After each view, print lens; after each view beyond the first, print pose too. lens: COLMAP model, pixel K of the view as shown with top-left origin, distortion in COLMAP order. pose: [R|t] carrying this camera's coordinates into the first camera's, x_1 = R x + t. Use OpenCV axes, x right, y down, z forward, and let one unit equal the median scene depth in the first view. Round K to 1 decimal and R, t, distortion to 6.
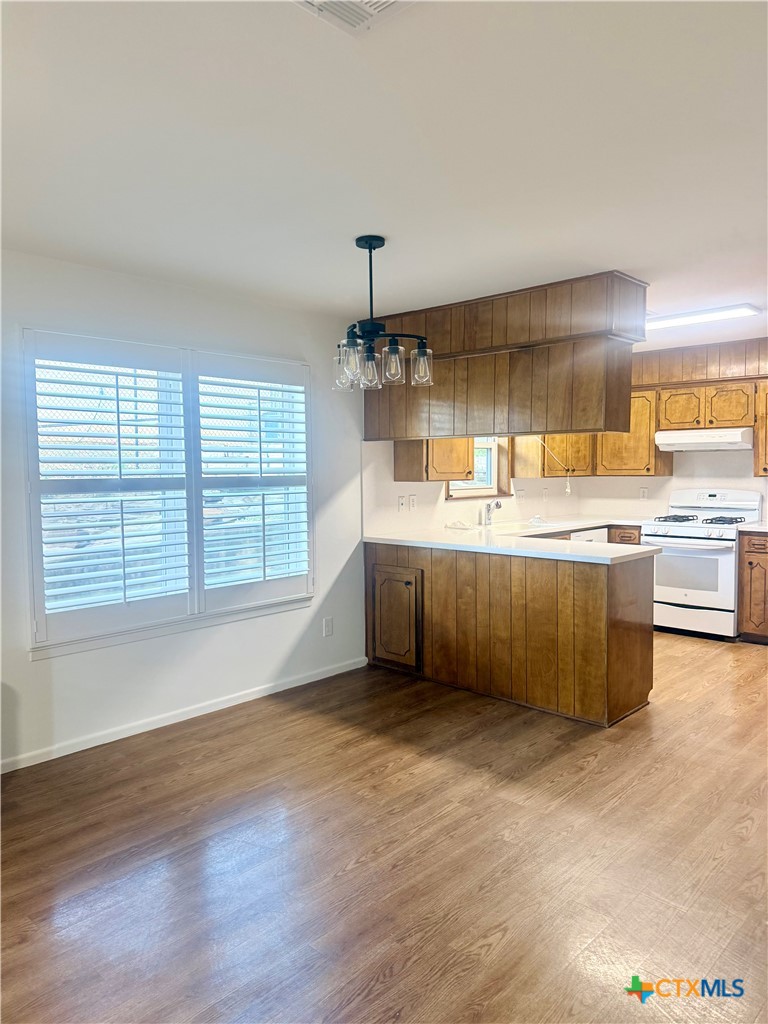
lens RADIAL K [[713.7, 0, 380.2], [0, 713.7, 515.8], [0, 0, 1]] dist [0.138438, -0.235589]
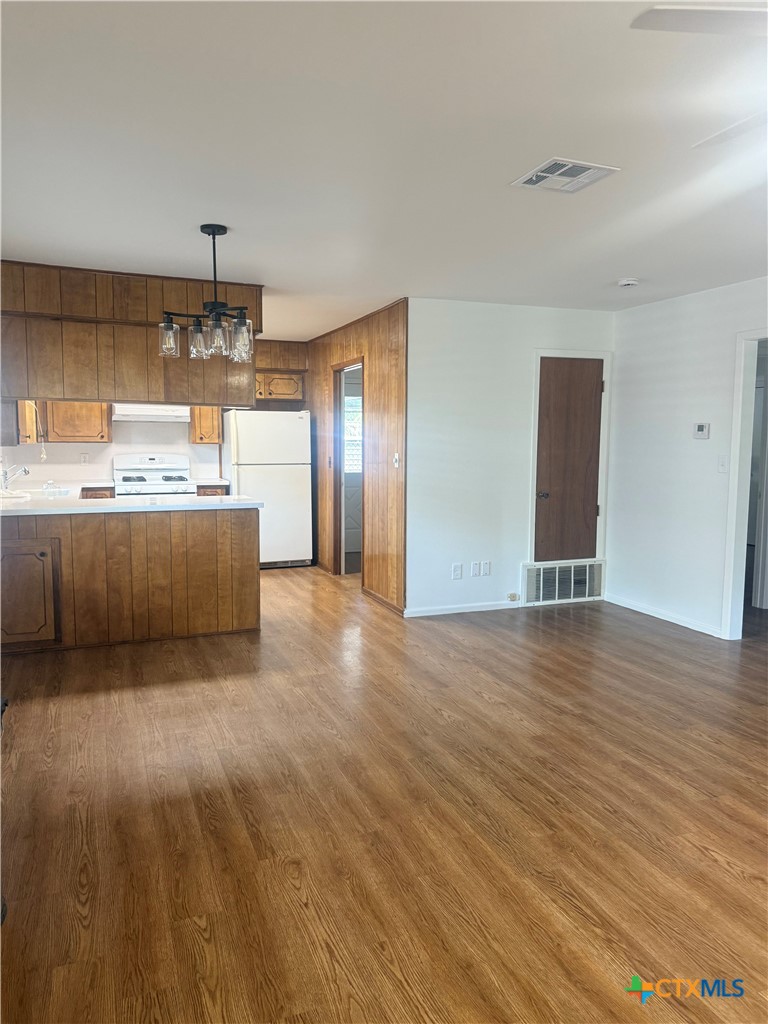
lens RADIAL K [[713.7, 0, 380.2], [0, 713.7, 515.8], [0, 0, 1]] dist [0.138438, -0.235589]
pose [[0.427940, -0.087831, 0.899529, -0.663152], [0.051188, 0.996025, 0.072901, -0.003143], [-0.902356, 0.014847, 0.430735, 0.196980]]
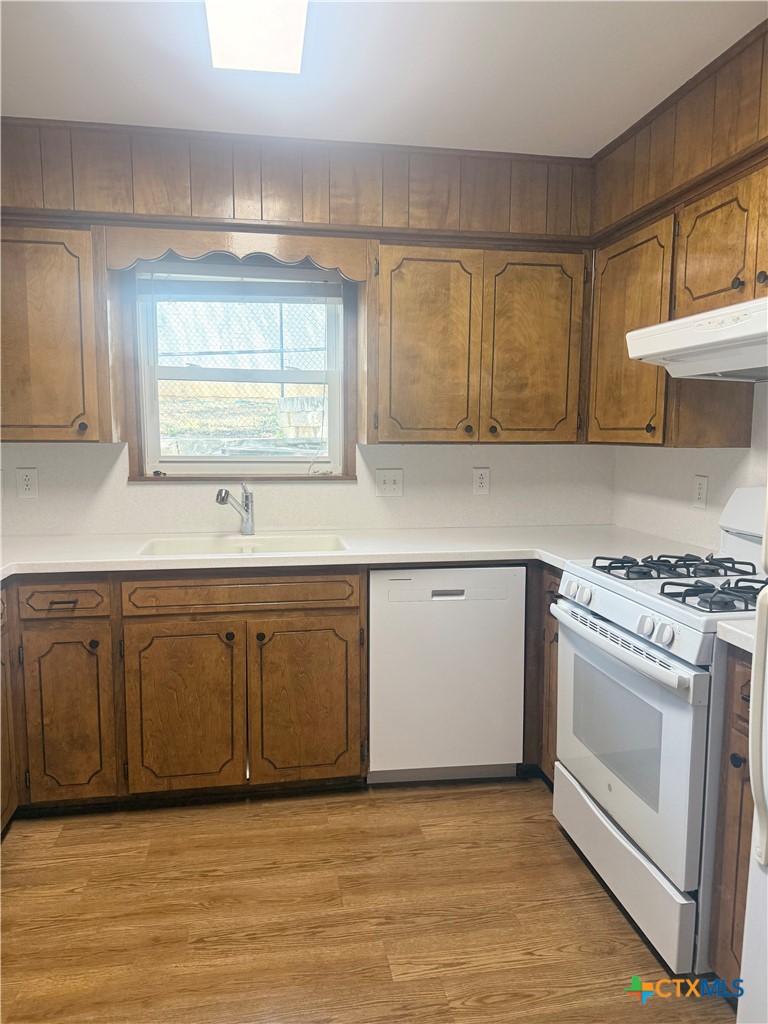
lens RADIAL K [[713.7, 0, 380.2], [0, 713.7, 515.8], [0, 0, 1]] dist [0.138438, -0.235589]
pose [[0.800658, 0.080844, -0.593642, 0.701350], [-0.051956, 0.996490, 0.065631, -0.051081], [0.596865, -0.021705, 0.802048, 0.871346]]
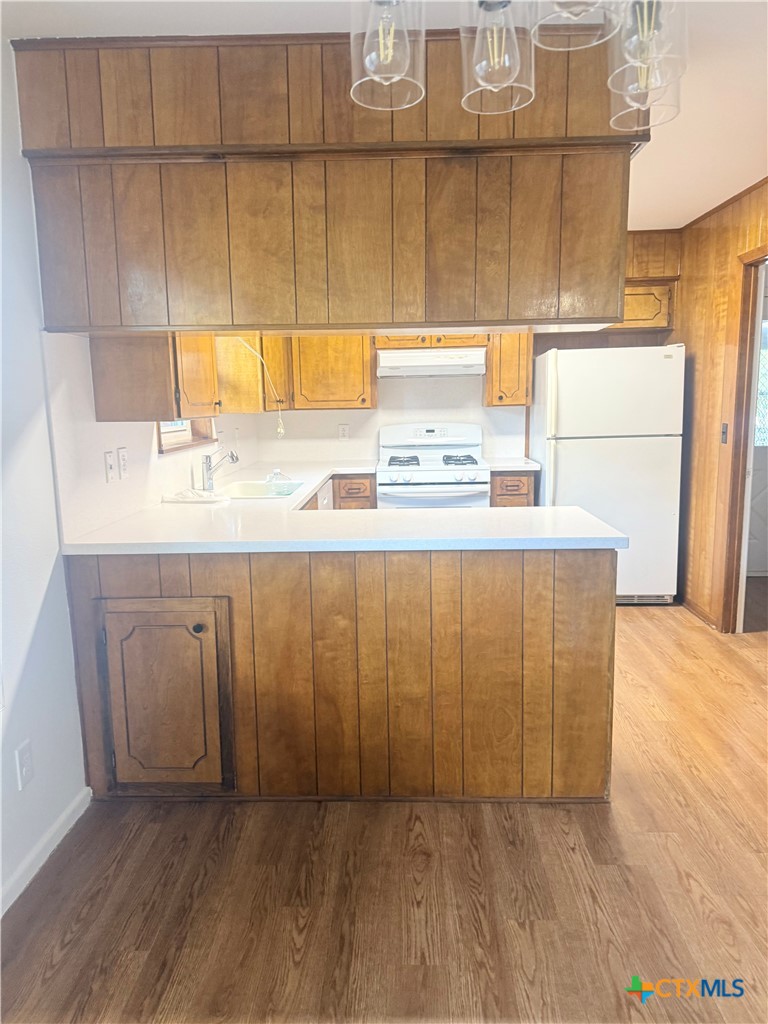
lens RADIAL K [[713.7, 0, 380.2], [0, 713.7, 515.8], [0, 0, 1]] dist [0.138438, -0.235589]
pose [[0.752041, -0.113203, 0.649323, -0.192663], [0.057547, 0.992656, 0.106410, -0.030626], [-0.656600, -0.042658, 0.753032, 0.575649]]
